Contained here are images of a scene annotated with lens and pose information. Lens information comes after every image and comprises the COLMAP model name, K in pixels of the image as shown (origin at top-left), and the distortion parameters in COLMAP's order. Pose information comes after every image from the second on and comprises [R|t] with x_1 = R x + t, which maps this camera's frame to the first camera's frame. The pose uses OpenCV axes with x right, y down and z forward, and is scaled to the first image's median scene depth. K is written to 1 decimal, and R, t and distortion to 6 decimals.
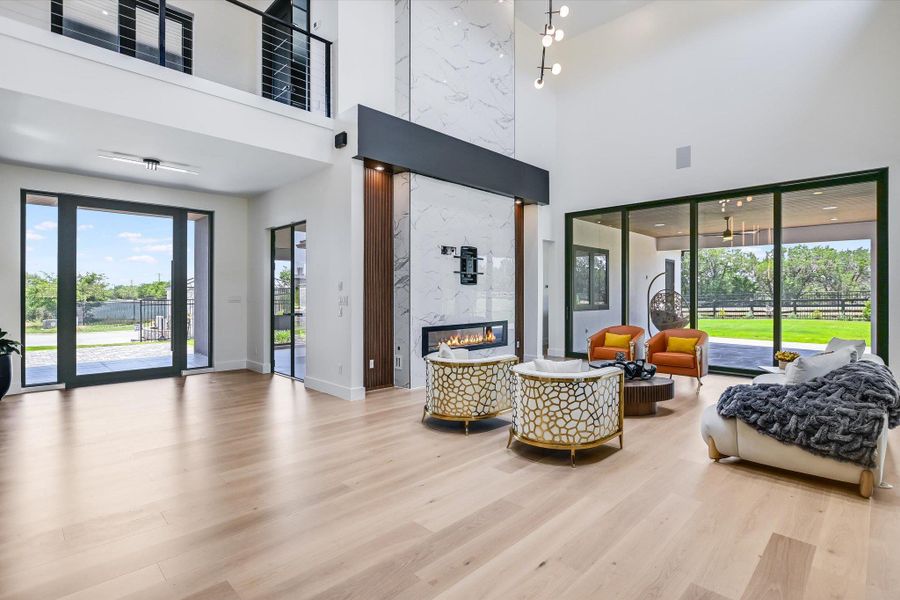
lens RADIAL K [[442.9, 0, 440.1], [0, 442.9, 292.8], [0, 0, 1]] dist [-0.011721, -0.001089]
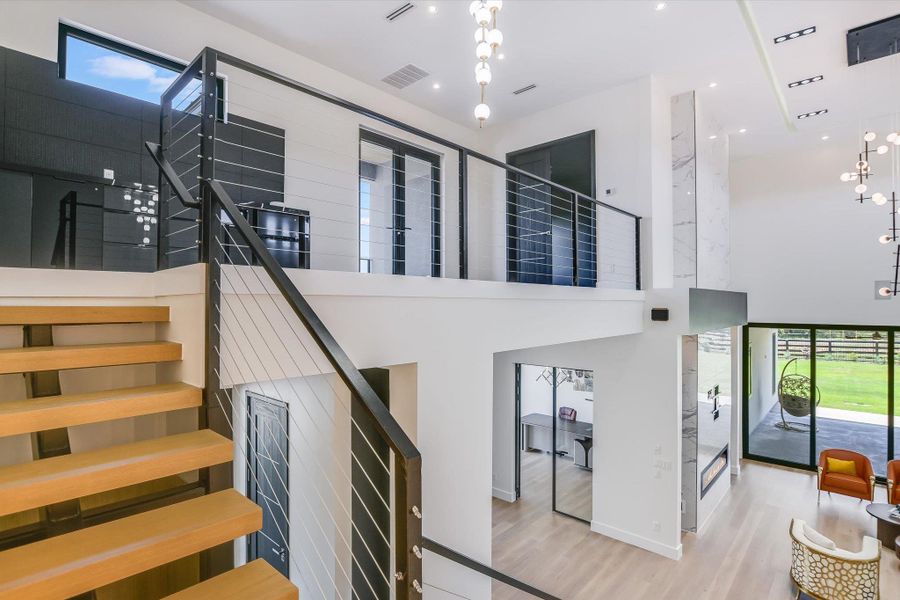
lens RADIAL K [[442.9, 0, 442.0], [0, 442.9, 304.9], [0, 0, 1]] dist [-0.011721, -0.001089]
pose [[0.998902, -0.005947, 0.046474, -0.879194], [0.005728, 0.999972, 0.004835, -0.414694], [-0.046502, -0.004563, 0.998908, -0.047023]]
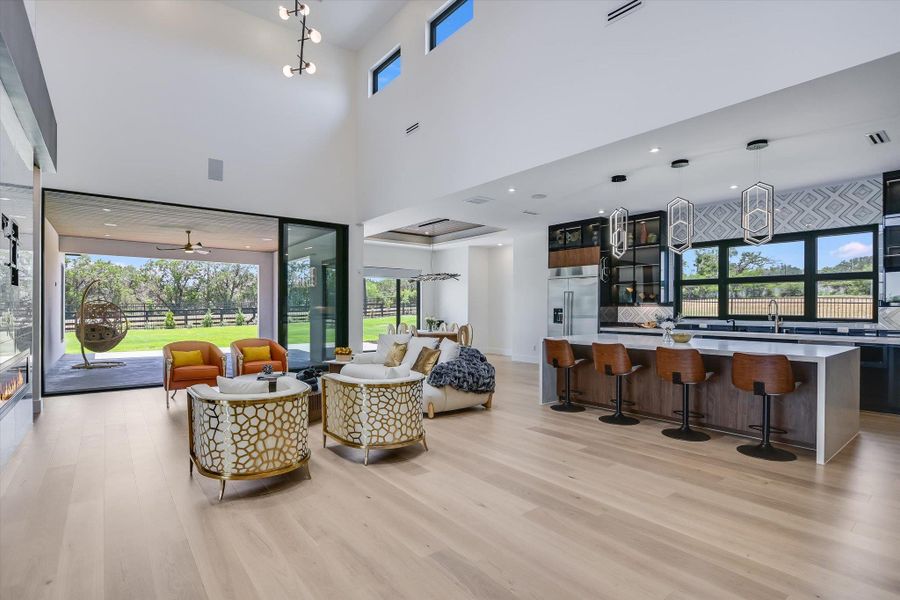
lens RADIAL K [[442.9, 0, 452.7], [0, 442.9, 308.2], [0, 0, 1]] dist [-0.011721, -0.001089]
pose [[0.098754, -0.000416, 0.995112, -0.586520], [-0.008291, 0.999965, 0.001241, 0.003740], [-0.995077, -0.008373, 0.098747, 0.536570]]
